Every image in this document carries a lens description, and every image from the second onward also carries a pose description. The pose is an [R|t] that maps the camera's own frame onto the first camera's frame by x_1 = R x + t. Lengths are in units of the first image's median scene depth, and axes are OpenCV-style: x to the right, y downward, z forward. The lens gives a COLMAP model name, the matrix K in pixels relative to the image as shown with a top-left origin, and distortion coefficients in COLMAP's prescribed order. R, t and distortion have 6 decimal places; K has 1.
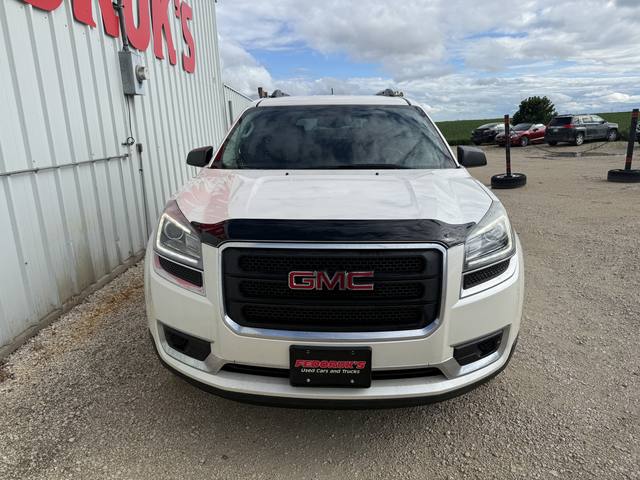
lens RADIAL K [[453.6, 0, 317.8], [0, 453.6, 239.6], [0, 0, 1]] dist [0.051491, -0.061382]
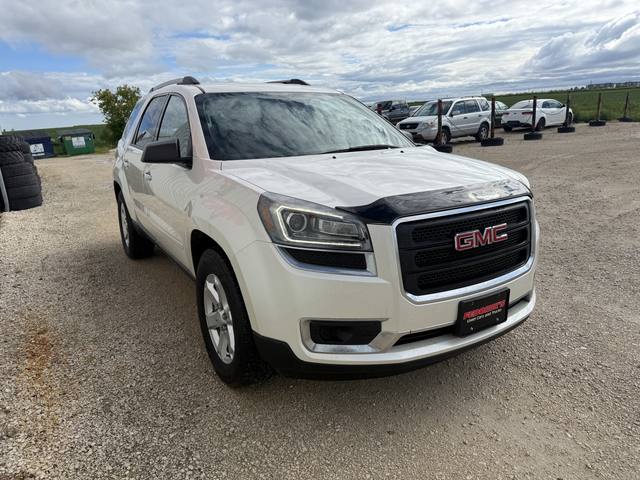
lens RADIAL K [[453.6, 0, 317.8], [0, 453.6, 239.6], [0, 0, 1]] dist [0.051491, -0.061382]
pose [[0.843495, -0.166046, 0.510828, -0.793378], [0.162136, 0.985367, 0.052572, -0.027647], [-0.512082, 0.038479, 0.858074, 0.190671]]
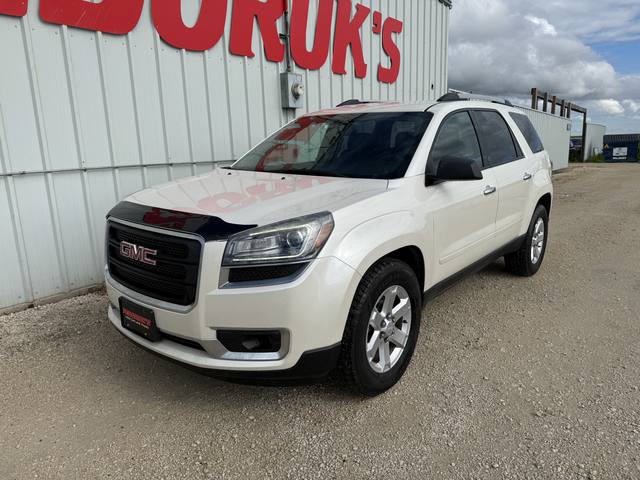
lens RADIAL K [[453.6, 0, 317.8], [0, 453.6, 239.6], [0, 0, 1]] dist [0.051491, -0.061382]
pose [[0.792350, 0.138735, -0.594083, 1.030946], [-0.143621, 0.988849, 0.039372, -0.062661], [0.592921, 0.054126, 0.803440, 0.203904]]
